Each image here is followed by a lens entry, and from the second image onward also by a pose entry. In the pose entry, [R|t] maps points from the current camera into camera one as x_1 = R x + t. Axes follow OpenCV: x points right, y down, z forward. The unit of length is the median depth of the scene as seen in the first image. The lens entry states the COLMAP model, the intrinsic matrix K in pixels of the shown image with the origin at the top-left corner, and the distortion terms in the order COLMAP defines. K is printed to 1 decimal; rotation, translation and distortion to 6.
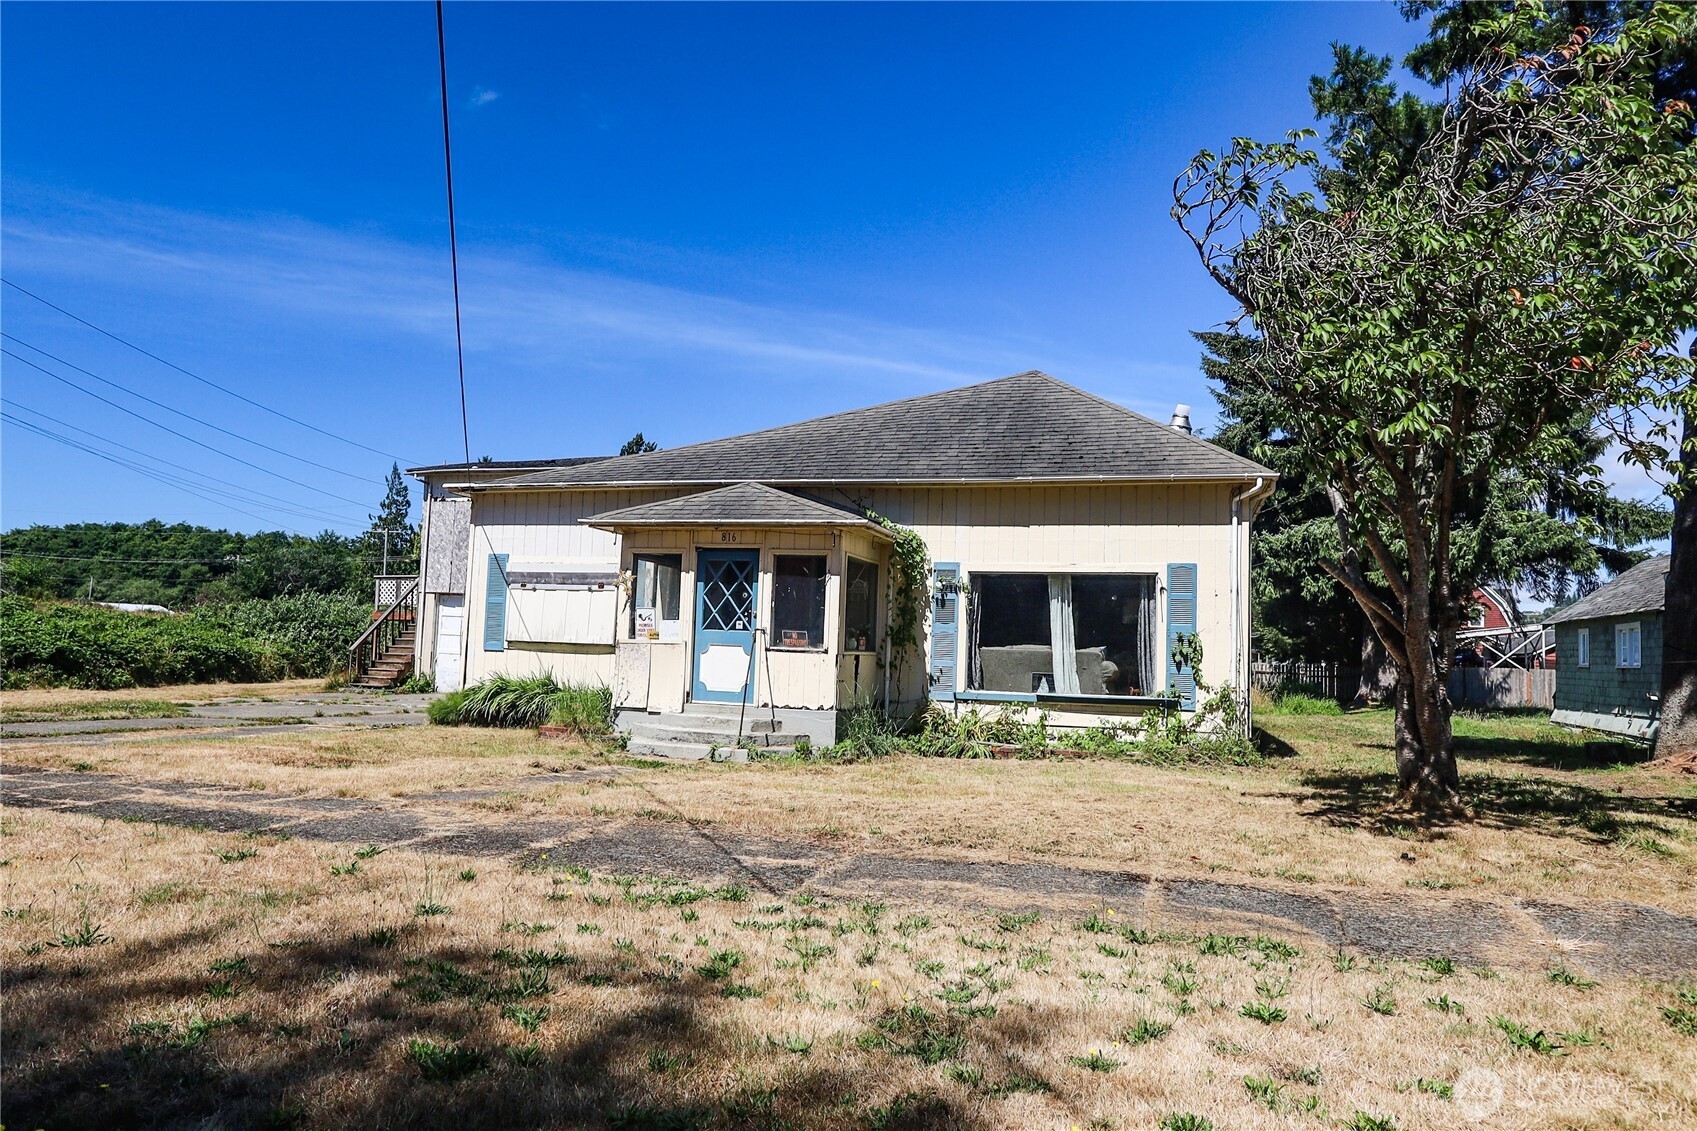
lens RADIAL K [[1098.7, 0, 841.8], [0, 1098.7, 565.8], [0, 0, 1]] dist [-0.023060, 0.024967]
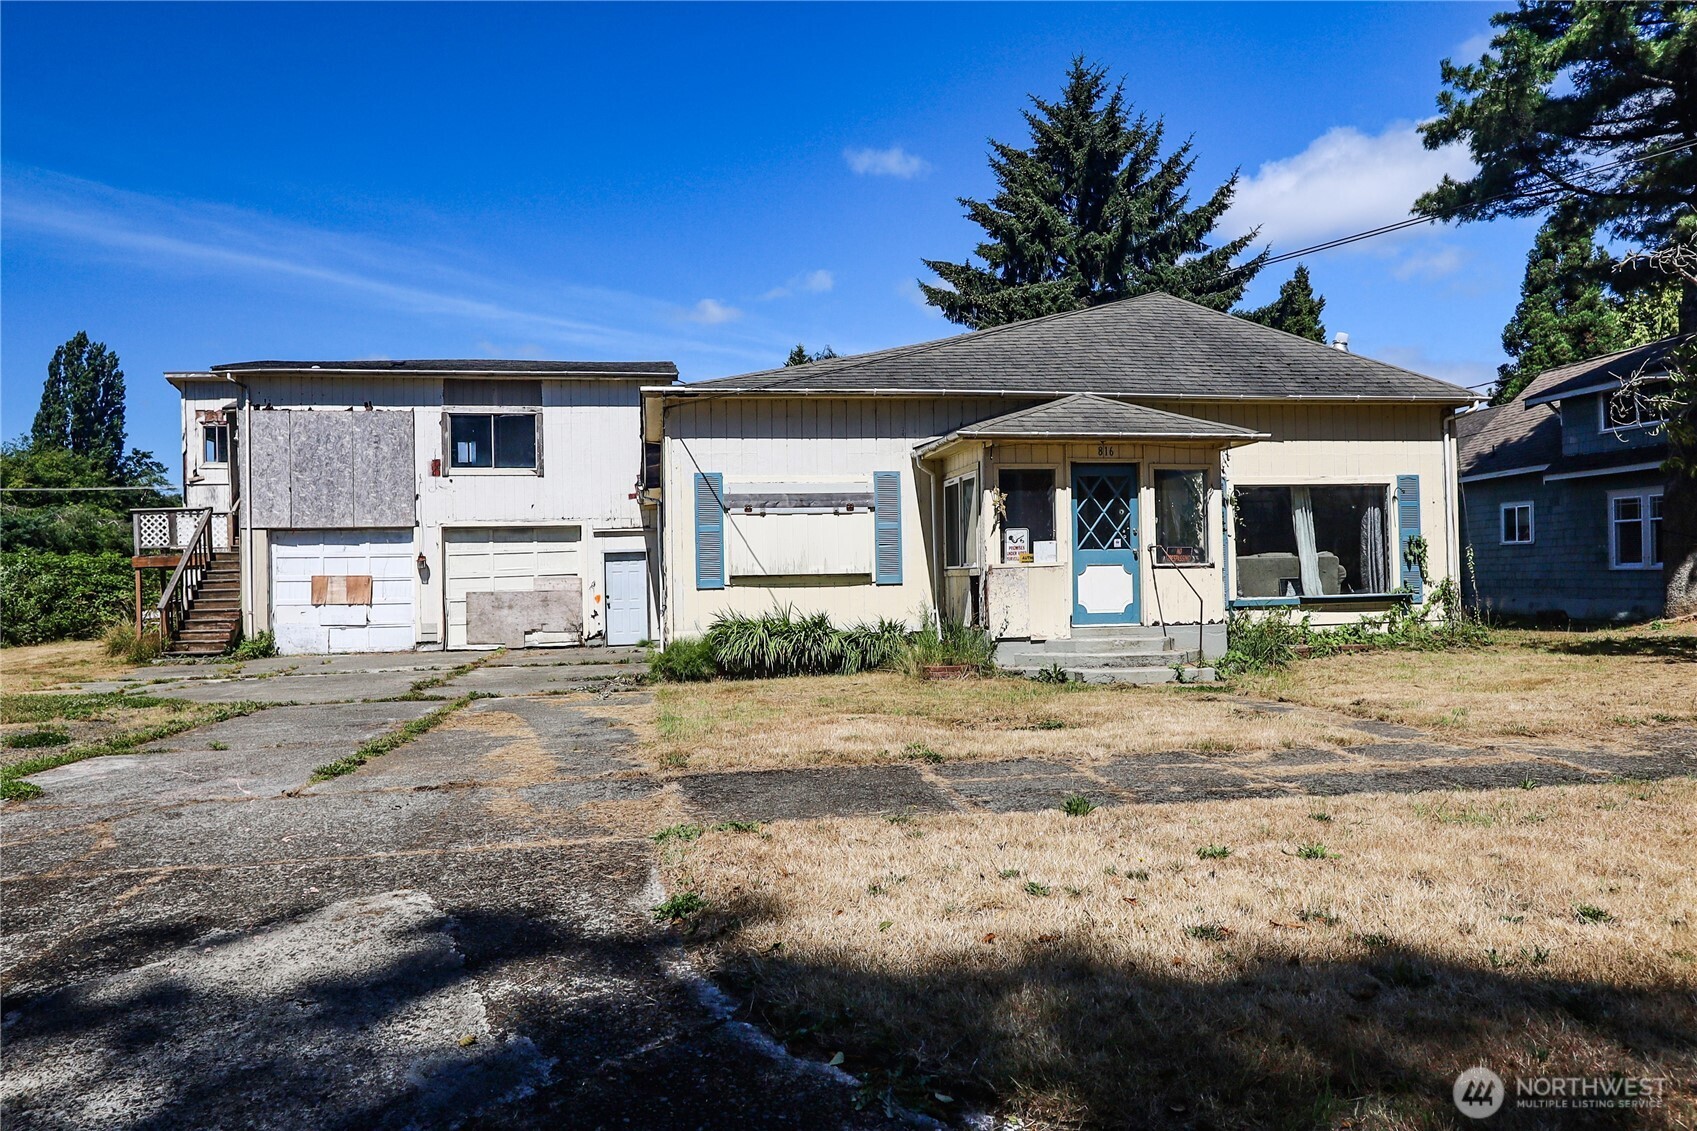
lens RADIAL K [[1098.7, 0, 841.8], [0, 1098.7, 565.8], [0, 0, 1]] dist [-0.023060, 0.024967]
pose [[0.890854, -0.046975, 0.451854, -0.708060], [0.014772, 0.997109, 0.074536, -0.001318], [-0.454049, -0.059726, 0.888973, 0.244433]]
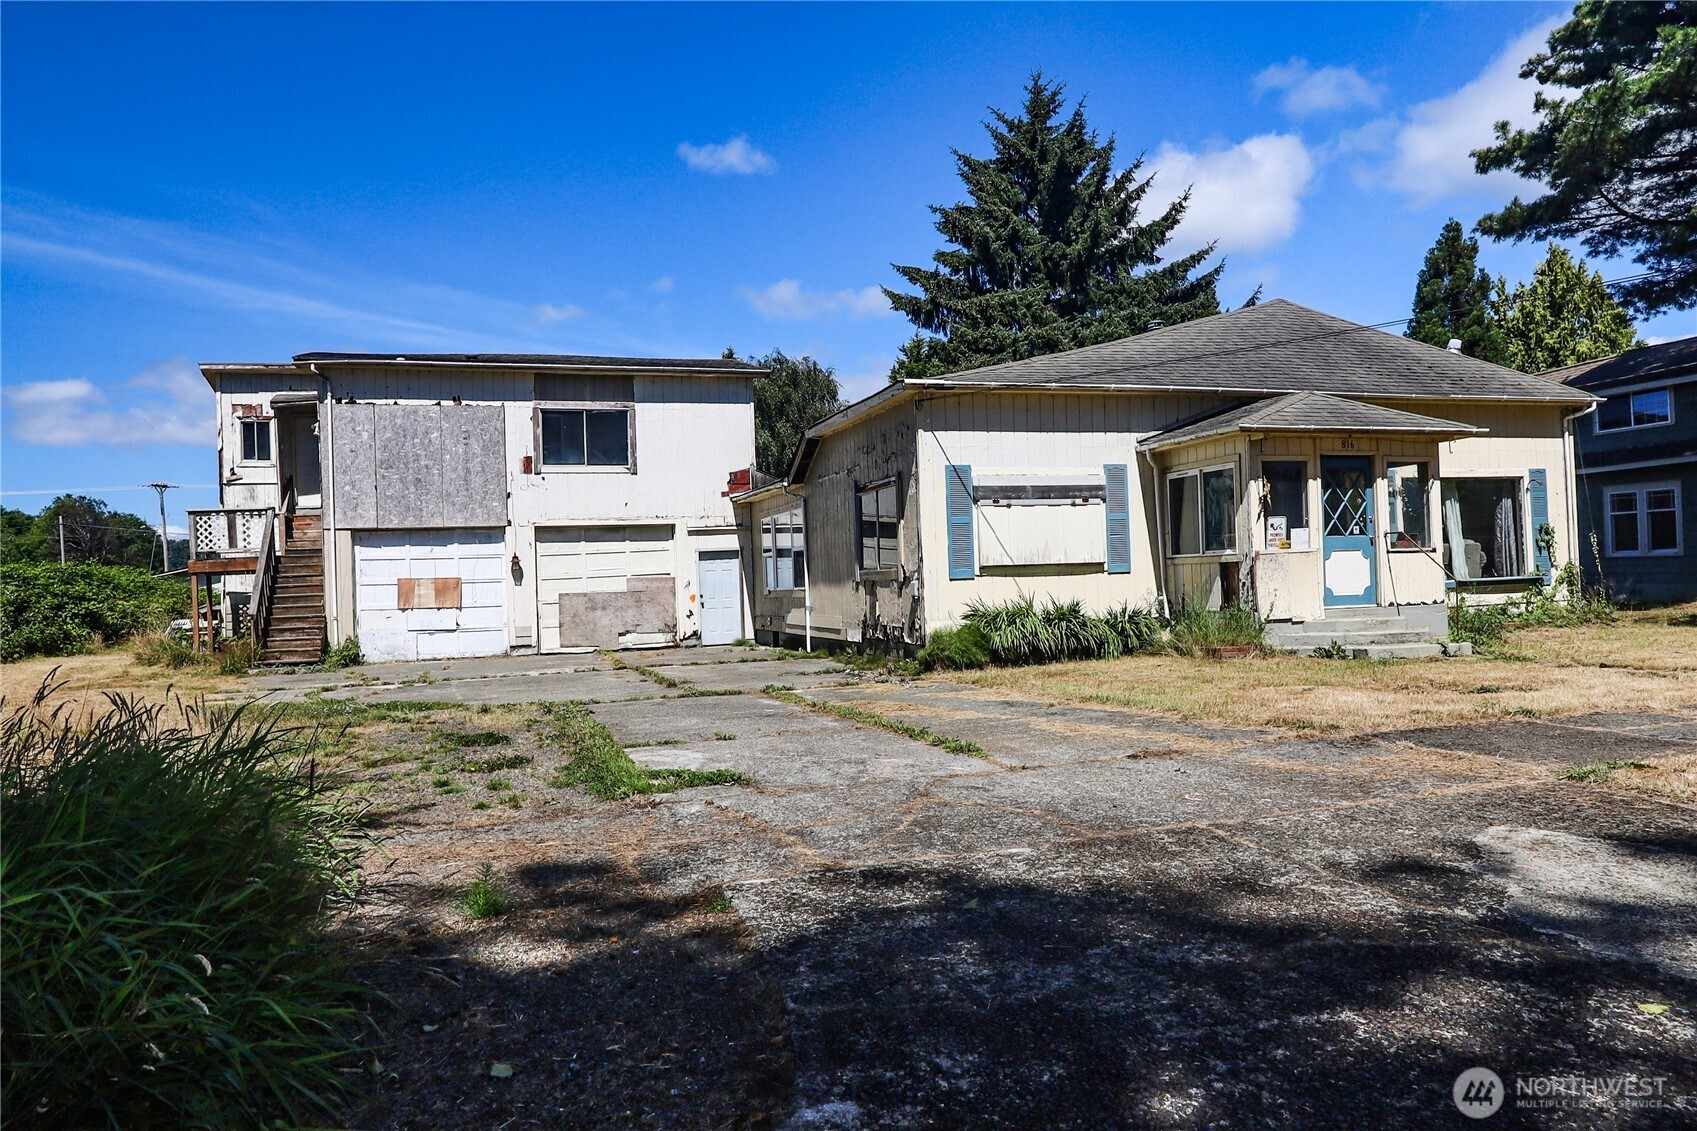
lens RADIAL K [[1098.7, 0, 841.8], [0, 1098.7, 565.8], [0, 0, 1]] dist [-0.023060, 0.024967]
pose [[0.818972, -0.055202, 0.571173, -1.027933], [0.017465, 0.997299, 0.071344, 0.005429], [-0.573568, -0.048453, 0.817724, 0.415941]]
